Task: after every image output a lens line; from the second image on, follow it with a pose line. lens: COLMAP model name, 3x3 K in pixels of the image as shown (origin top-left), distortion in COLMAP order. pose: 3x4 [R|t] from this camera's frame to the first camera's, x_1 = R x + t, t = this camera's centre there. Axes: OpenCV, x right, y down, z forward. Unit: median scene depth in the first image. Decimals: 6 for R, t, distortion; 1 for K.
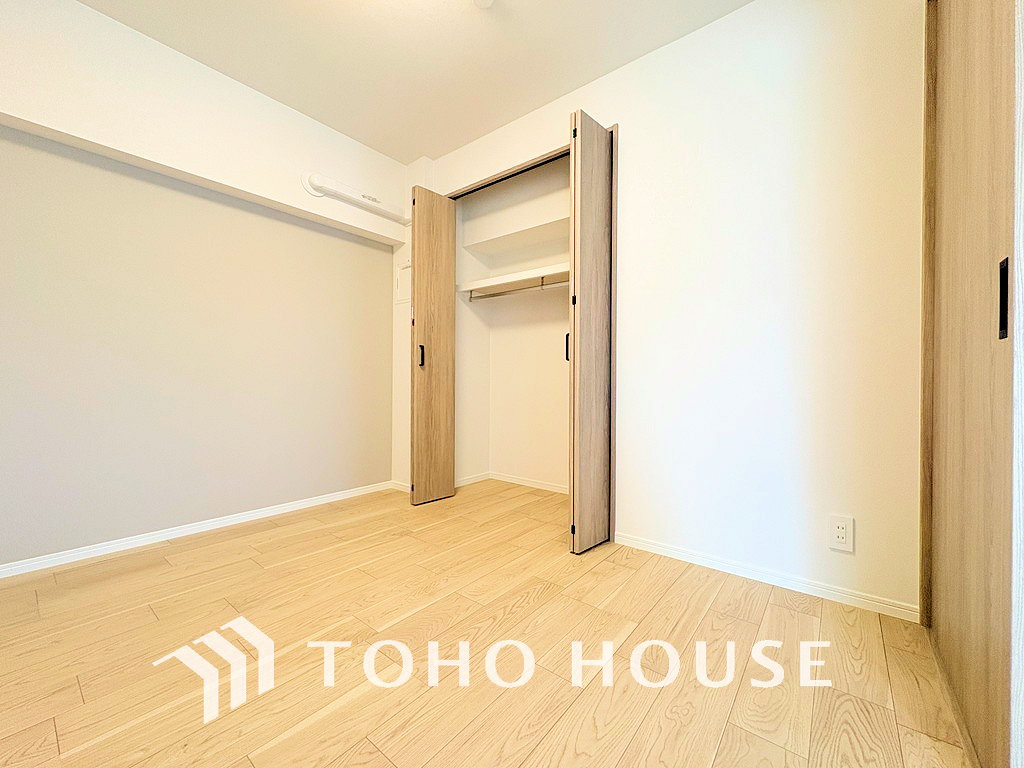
lens RADIAL K [[409.3, 0, 510.2], [0, 409.3, 382.9], [0, 0, 1]] dist [0.001117, -0.000543]
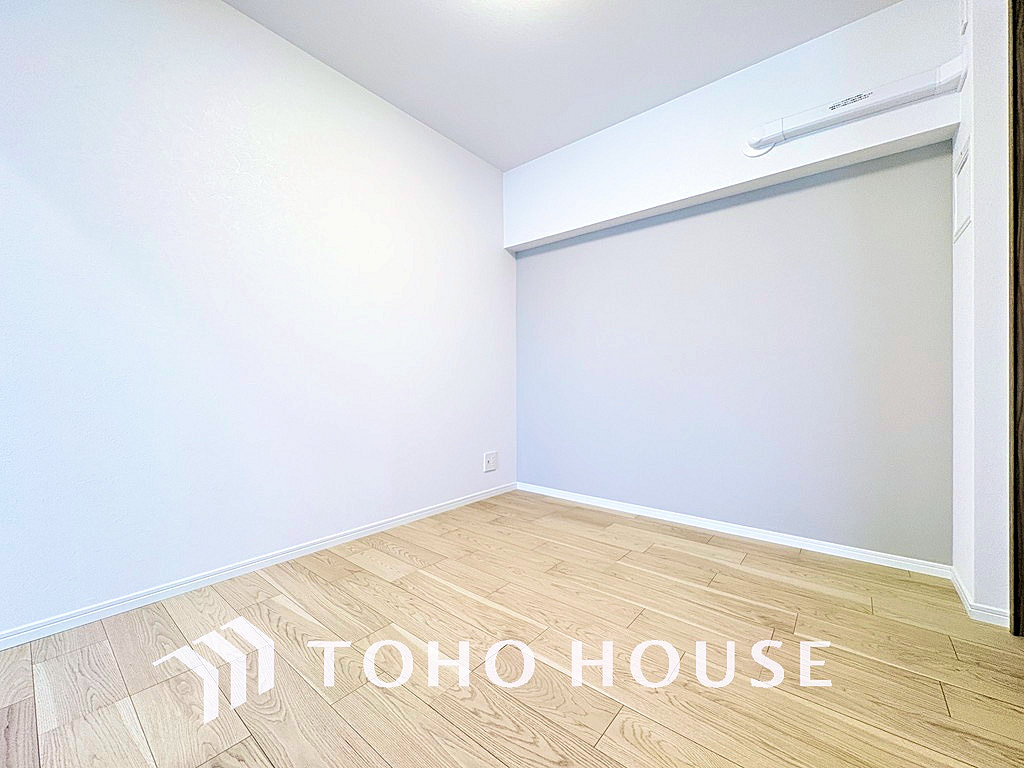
lens RADIAL K [[409.3, 0, 510.2], [0, 409.3, 382.9], [0, 0, 1]] dist [0.001117, -0.000543]
pose [[-0.010010, -0.009967, -0.999900, 0.372572], [-0.002570, 0.999947, -0.009941, 0.000537], [0.999947, 0.002470, -0.010036, 0.580806]]
